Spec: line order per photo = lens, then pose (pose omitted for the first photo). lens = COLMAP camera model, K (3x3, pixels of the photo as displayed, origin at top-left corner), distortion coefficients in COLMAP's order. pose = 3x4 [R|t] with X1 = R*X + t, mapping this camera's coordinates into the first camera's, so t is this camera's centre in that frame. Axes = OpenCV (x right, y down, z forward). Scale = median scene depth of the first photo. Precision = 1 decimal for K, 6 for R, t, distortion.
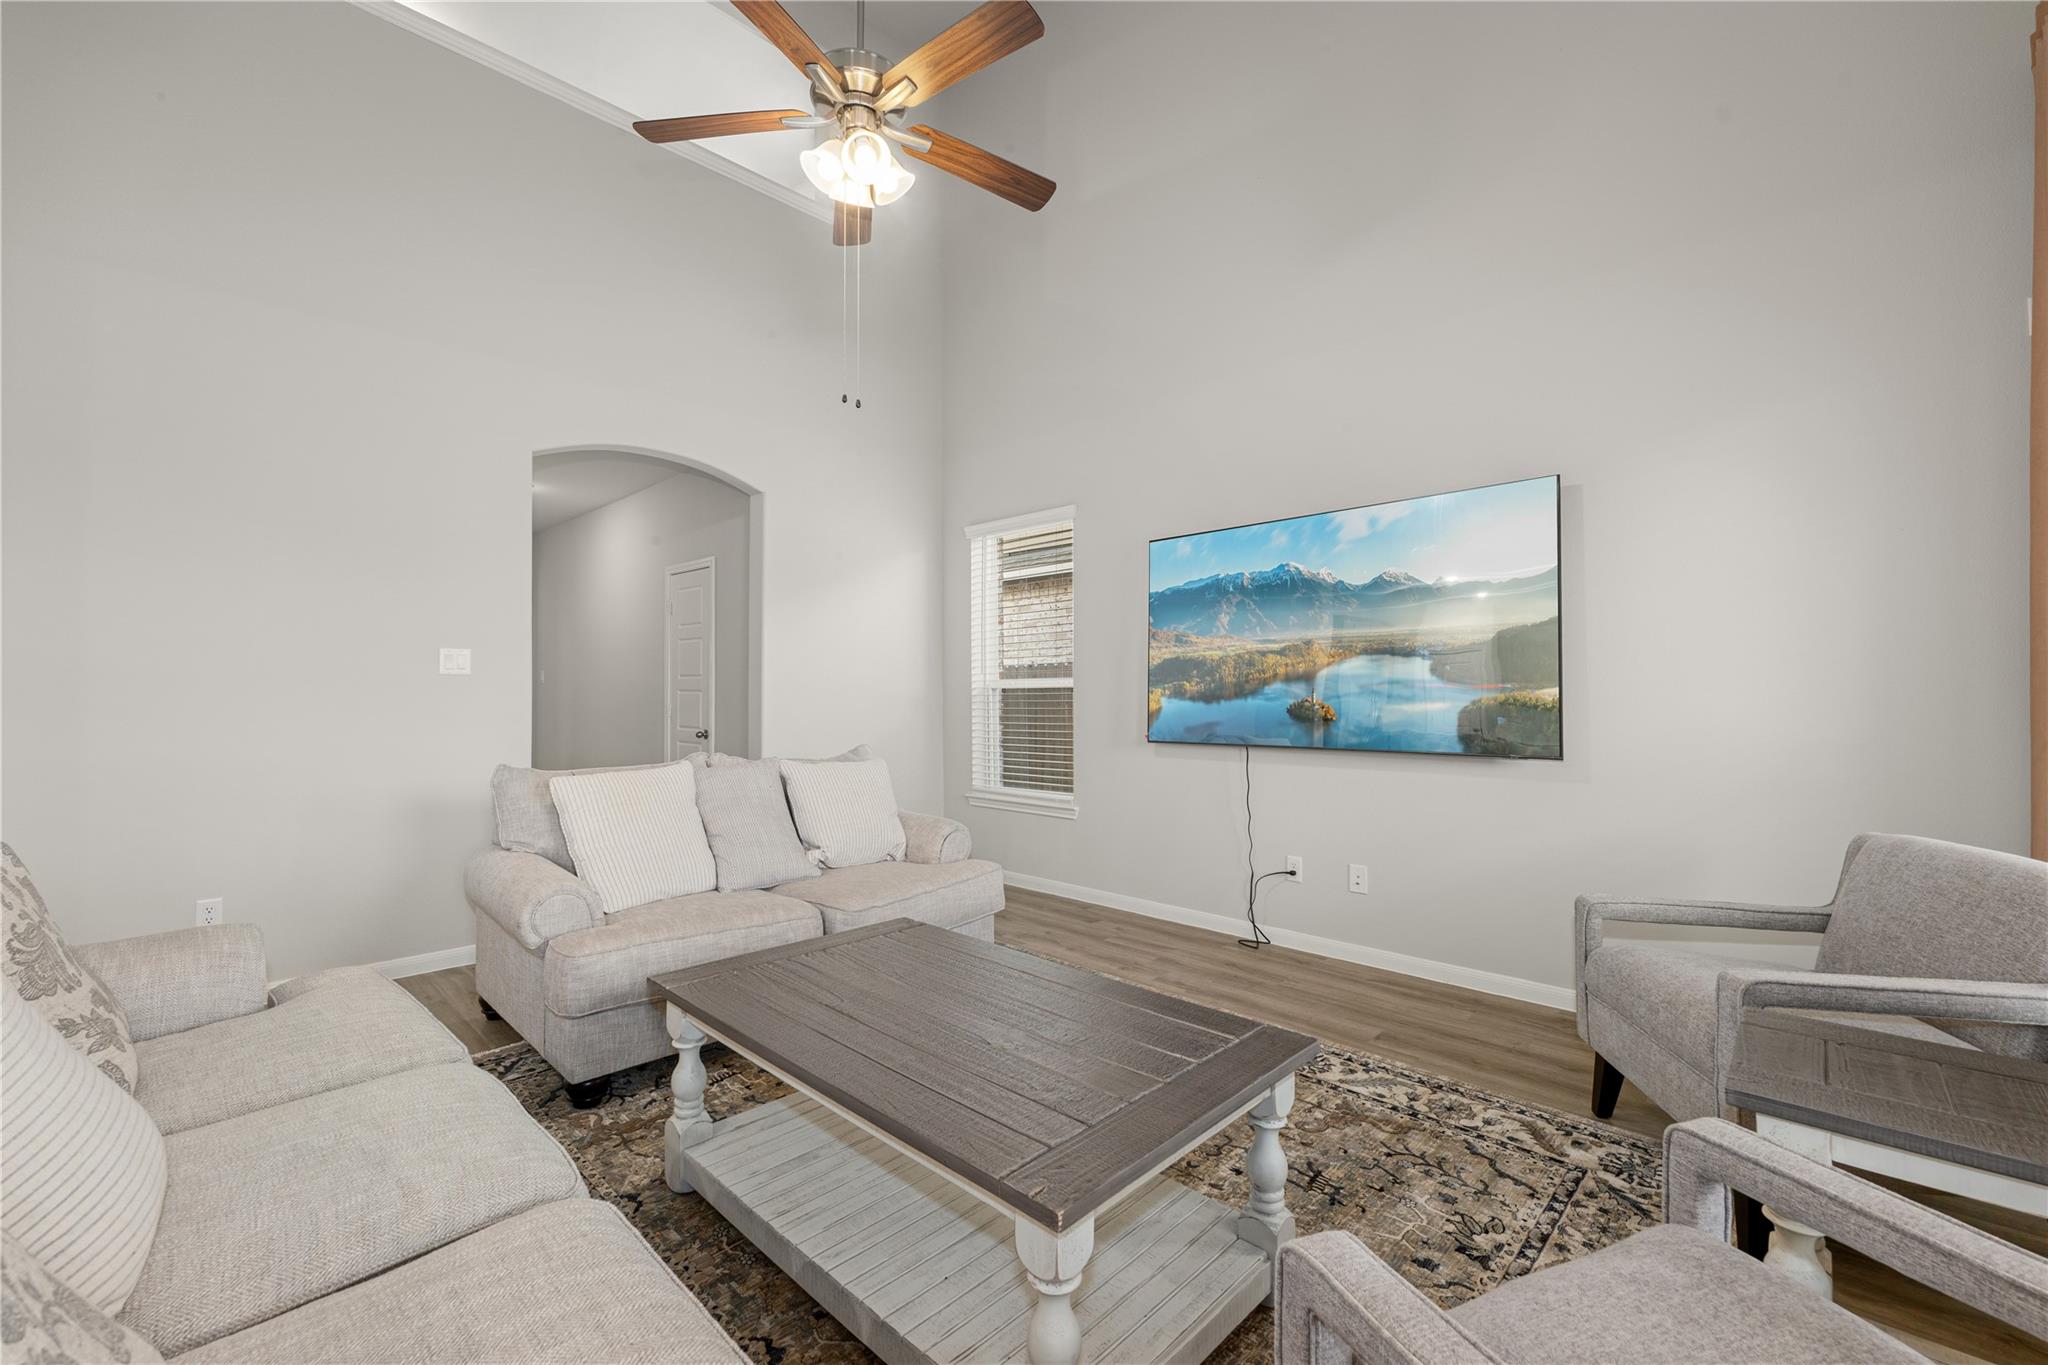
lens RADIAL K [[841.4, 0, 1029.2], [0, 841.4, 691.2], [0, 0, 1]] dist [-0.003955, -0.000307]
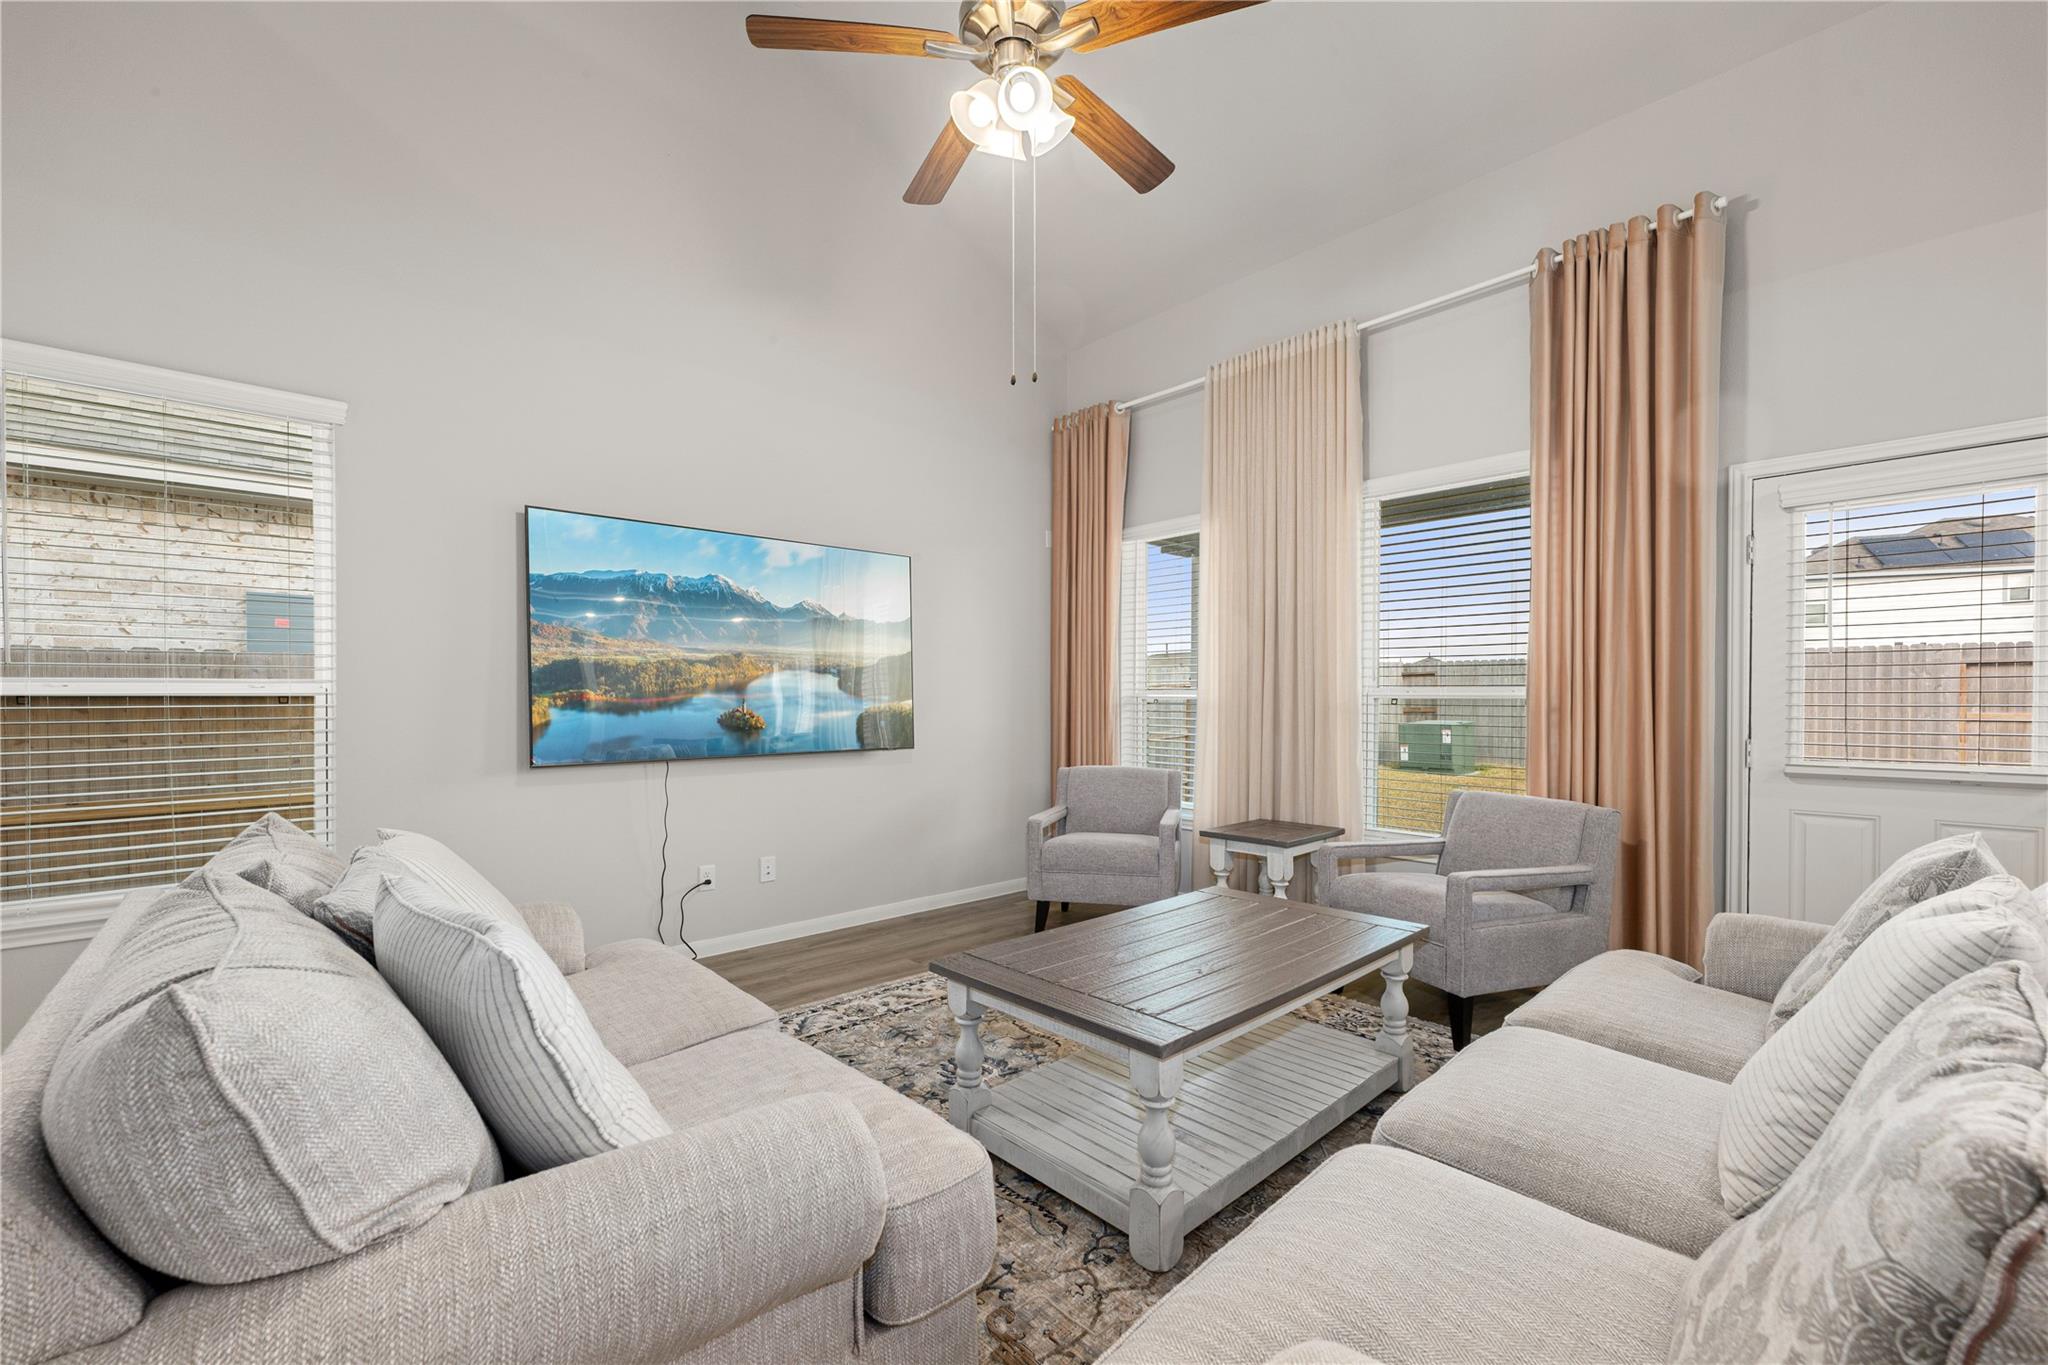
lens RADIAL K [[841.4, 0, 1022.0], [0, 841.4, 704.6], [0, 0, 1]] dist [-0.003955, -0.000307]
pose [[0.050691, -0.003503, 0.998708, -0.669992], [-0.001928, 0.999992, 0.003606, -0.000603], [-0.998713, -0.002108, 0.050684, 0.569280]]
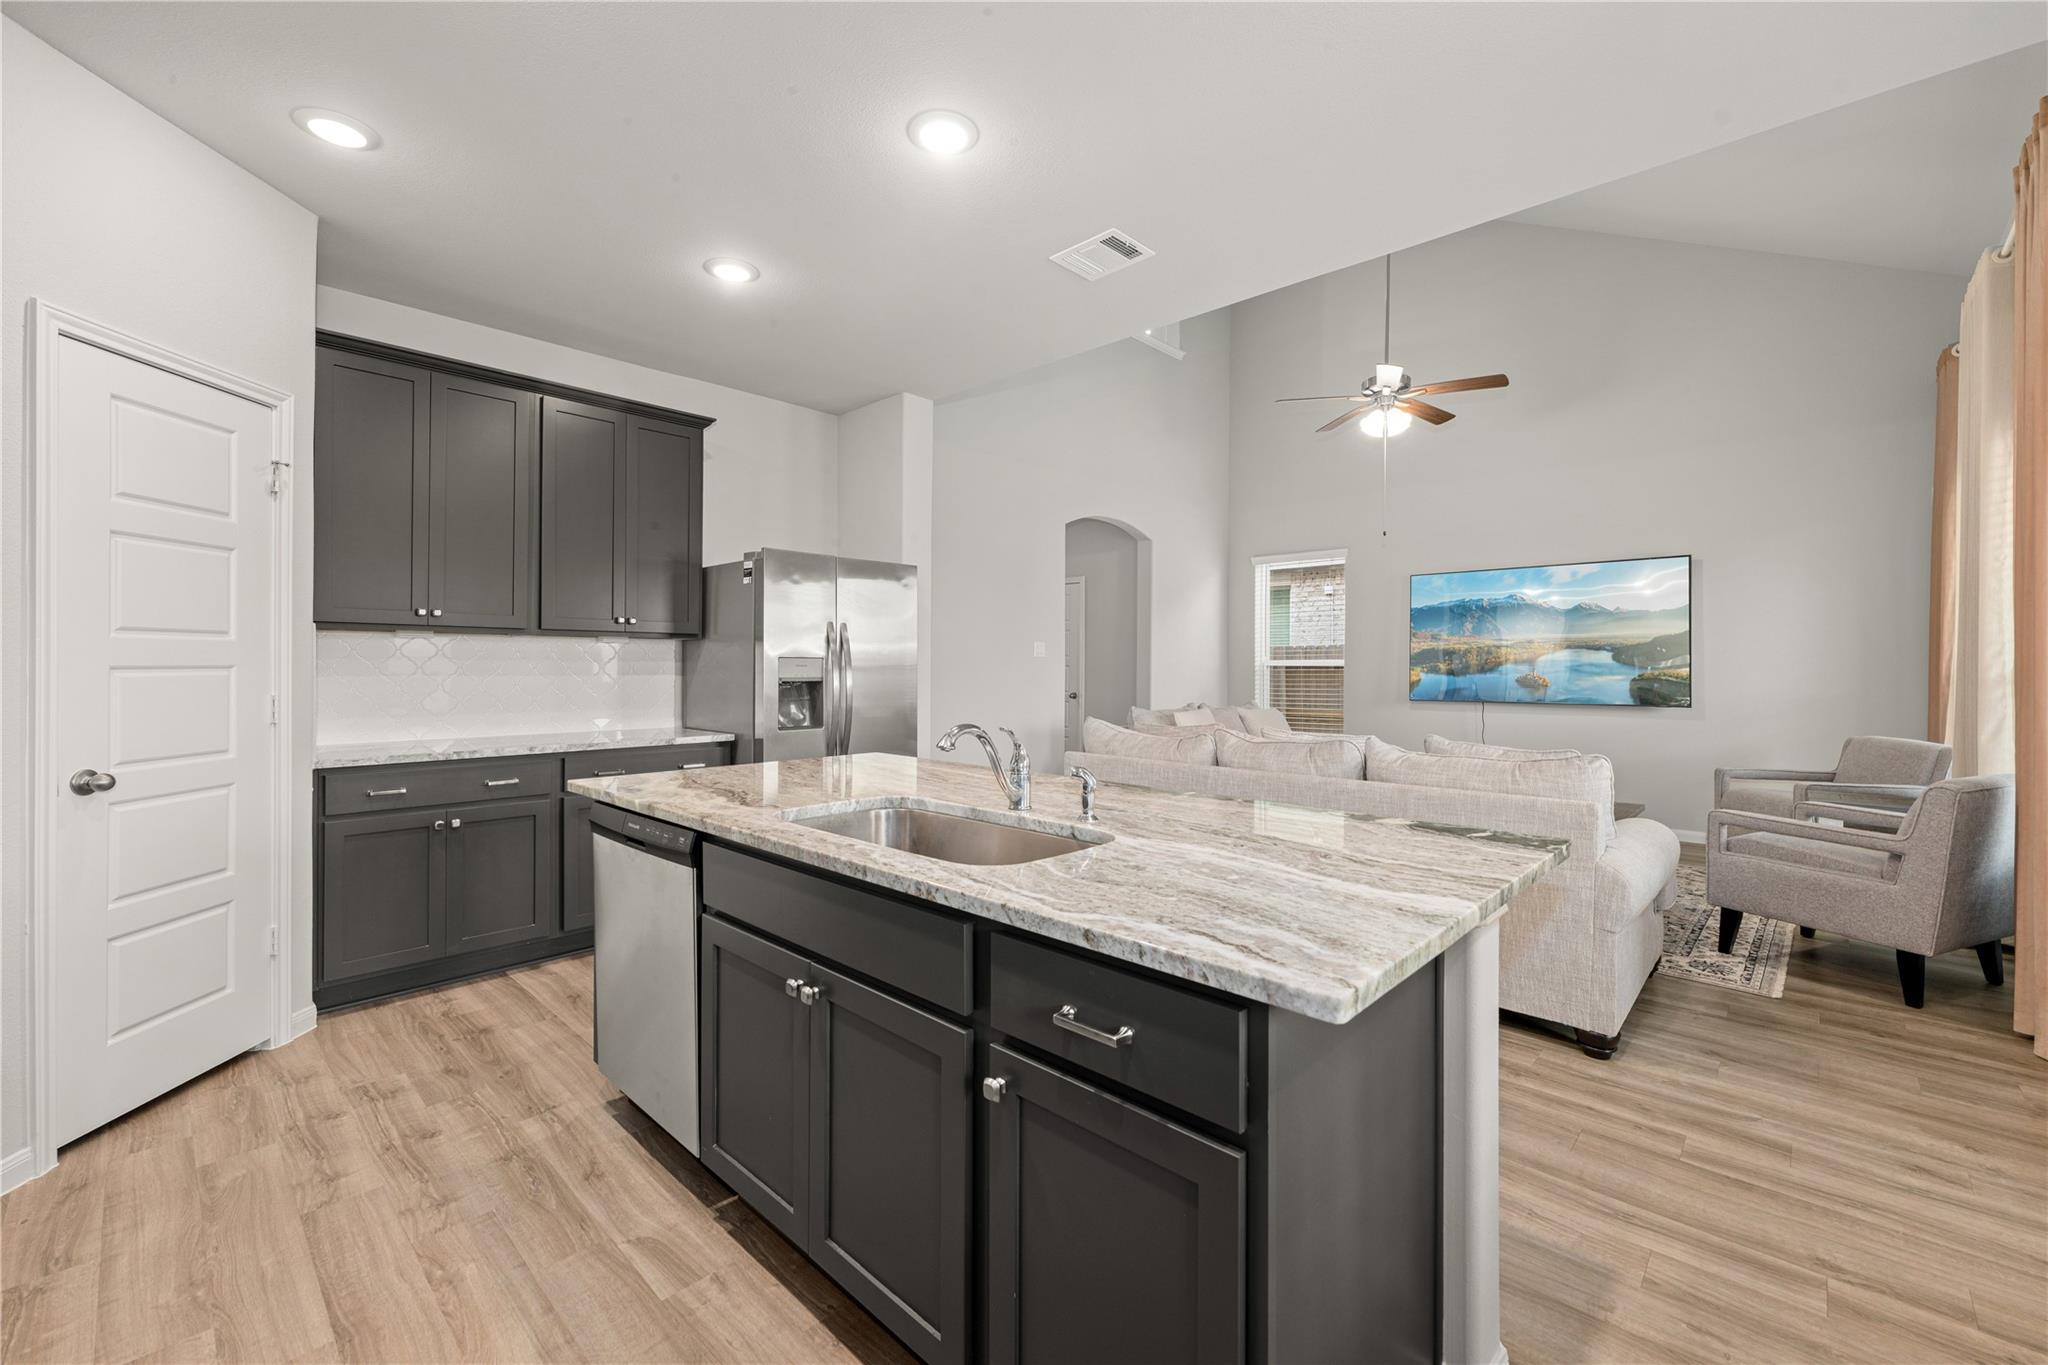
lens RADIAL K [[841.4, 0, 1015.5], [0, 841.4, 665.8], [0, 0, 1]] dist [-0.003955, -0.000307]
pose [[0.999893, 0.006549, -0.013112, -0.667412], [-0.006572, 0.999977, -0.001739, 0.002134], [0.013100, 0.001825, 0.999913, -0.700221]]
